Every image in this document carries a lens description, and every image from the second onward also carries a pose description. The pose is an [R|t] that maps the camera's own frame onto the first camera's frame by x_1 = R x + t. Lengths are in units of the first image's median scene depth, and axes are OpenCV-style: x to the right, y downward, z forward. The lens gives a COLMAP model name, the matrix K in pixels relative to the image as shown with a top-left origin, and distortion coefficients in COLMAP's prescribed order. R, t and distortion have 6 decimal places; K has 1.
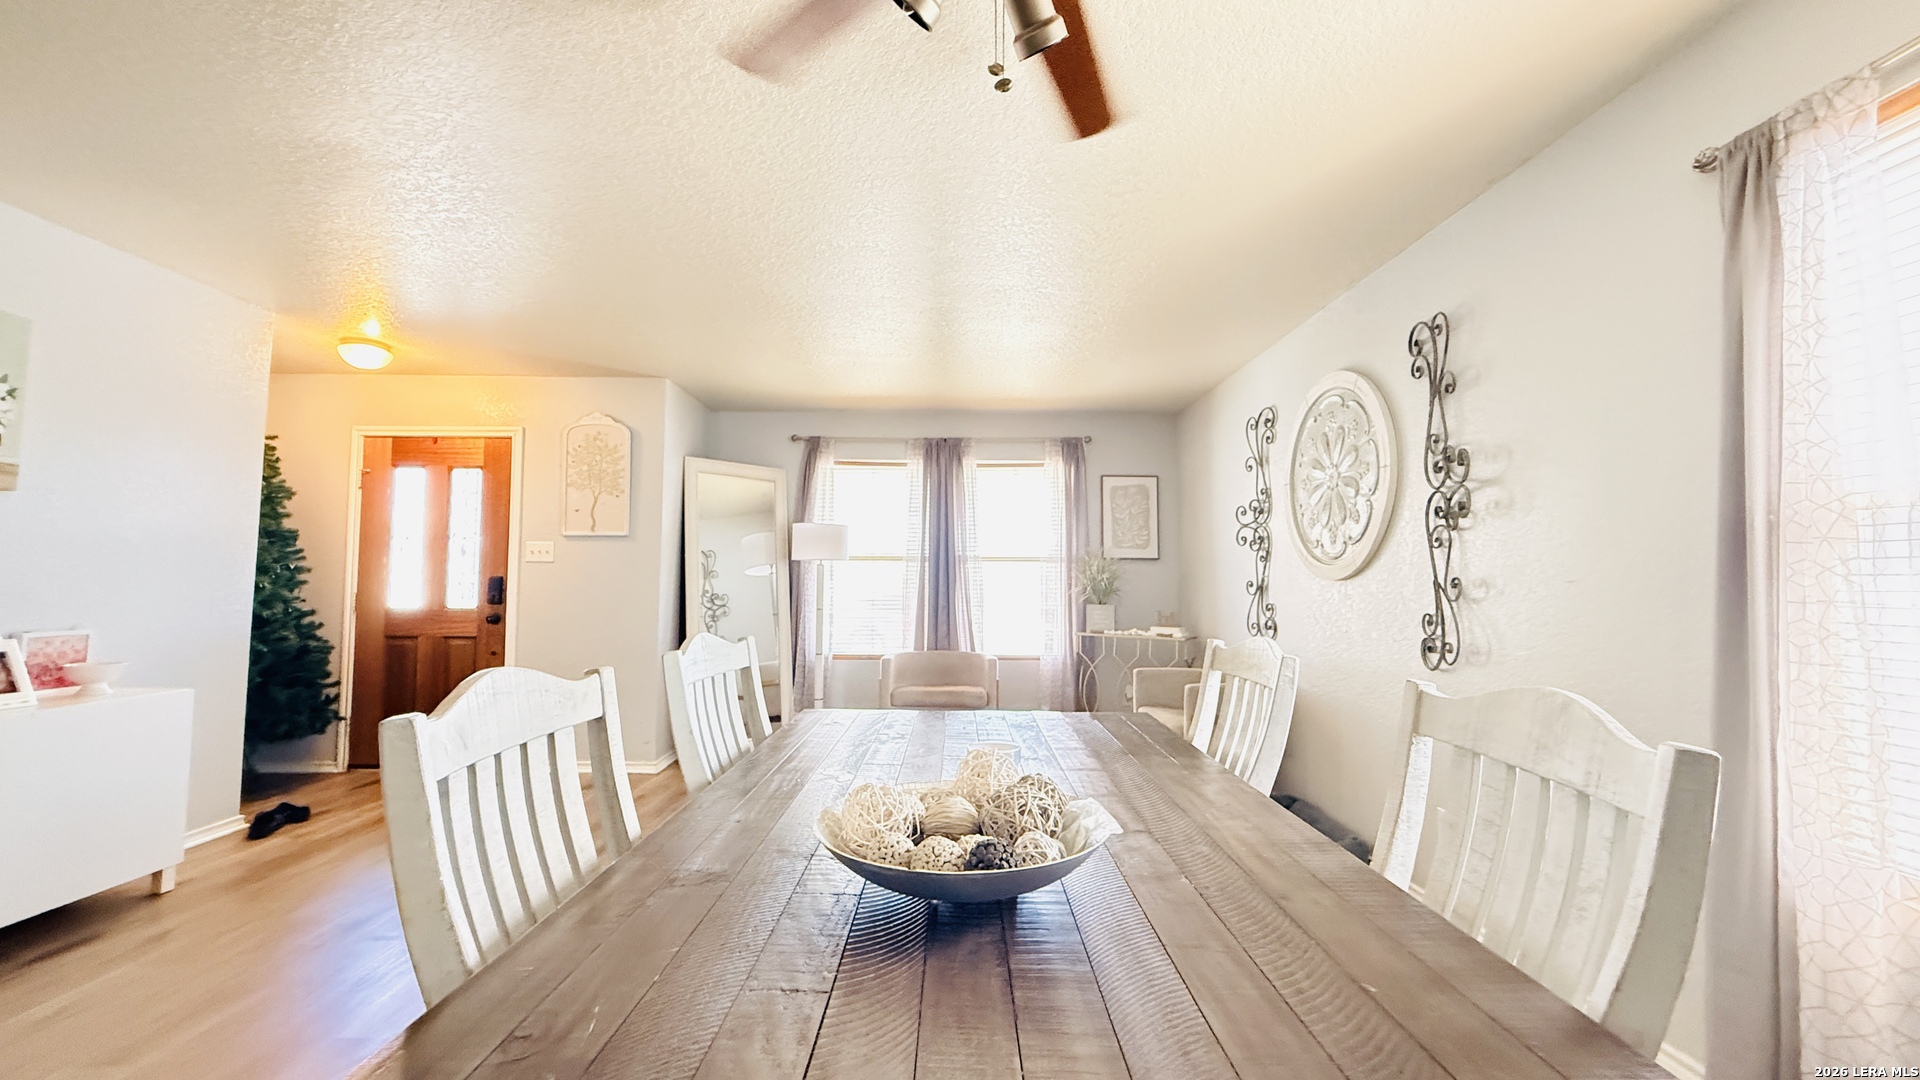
lens RADIAL K [[768.2, 0, 960.0], [0, 768.2, 540.0], [0, 0, 1]] dist [0.002255, 0.000026]
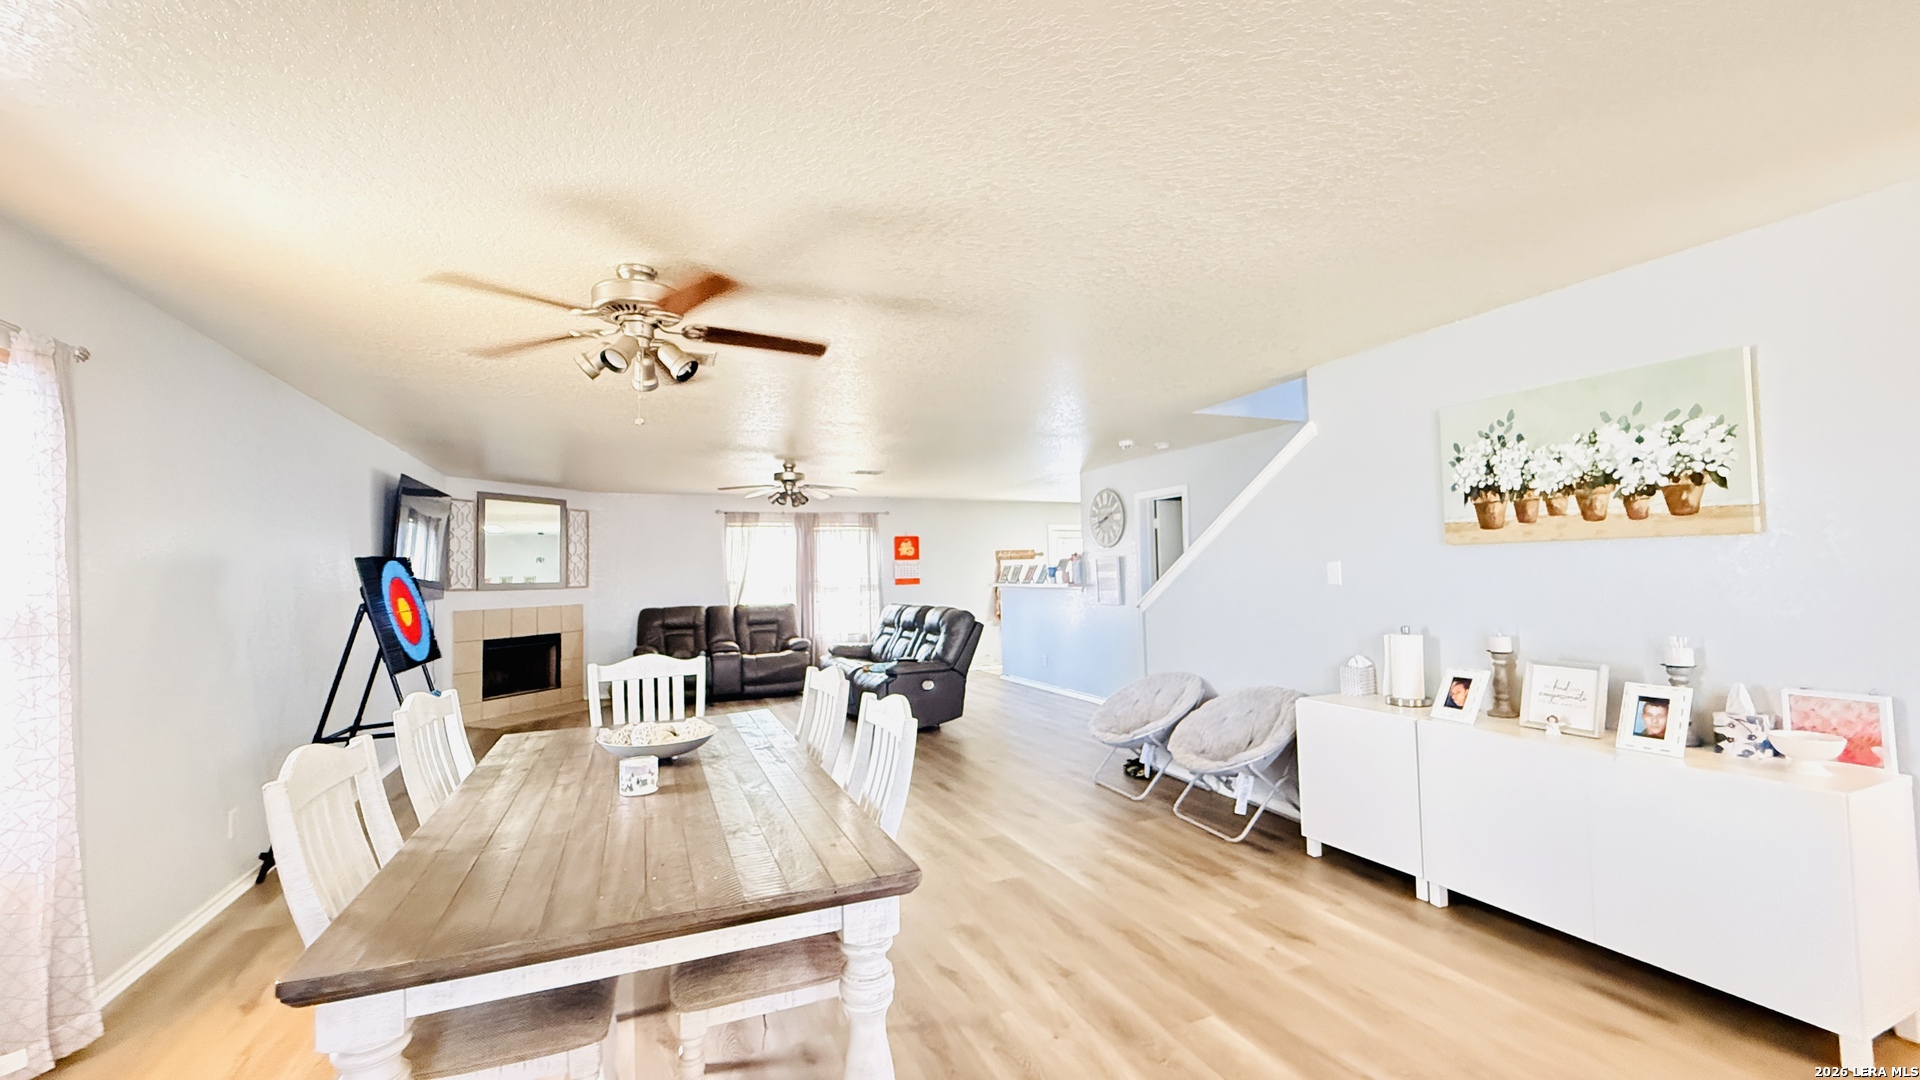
lens RADIAL K [[768.2, 0, 960.0], [0, 768.2, 540.0], [0, 0, 1]] dist [0.002255, 0.000026]
pose [[-0.927463, -0.004939, -0.373883, 0.008626], [0.036179, 0.994036, -0.102877, 0.003924], [0.372161, -0.108941, -0.921753, 0.896090]]
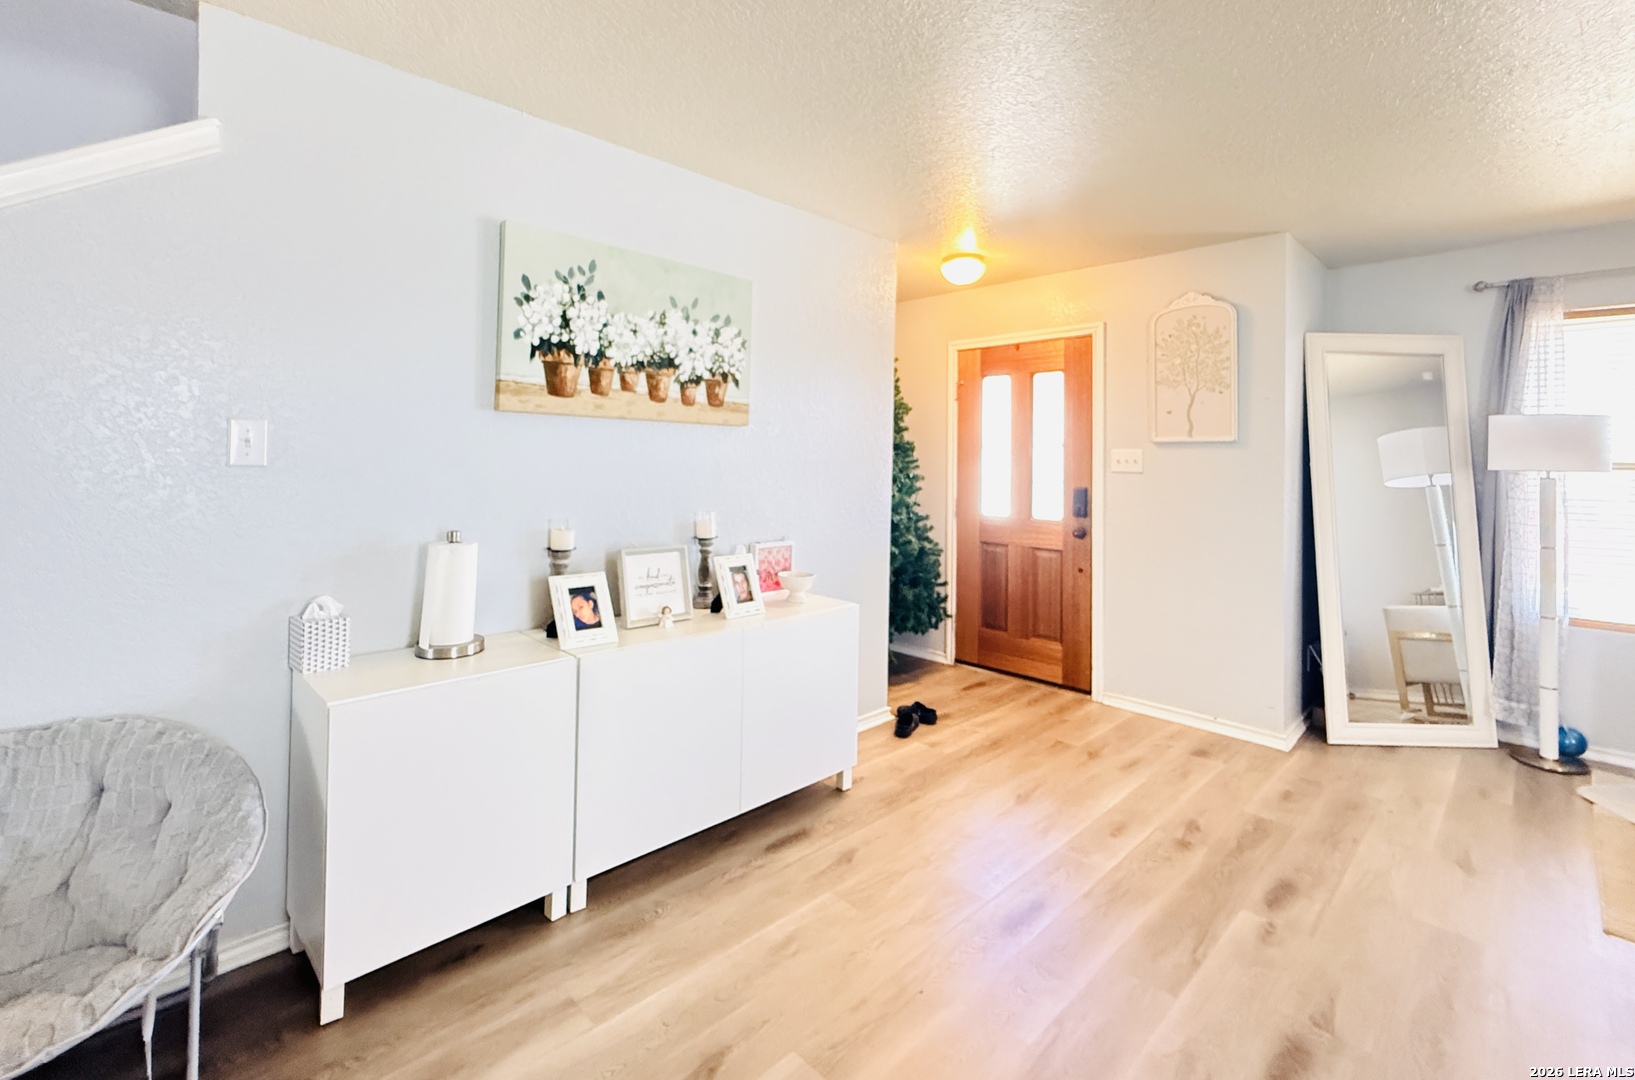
lens RADIAL K [[732.1, 0, 813.0], [0, 732.1, 442.2], [0, 0, 1]] dist [0.000403, -0.000121]
pose [[0.688214, -0.011603, -0.725415, -0.197063], [0.030564, 0.999448, 0.013011, -0.029840], [0.724864, -0.031126, 0.688188, 0.172466]]
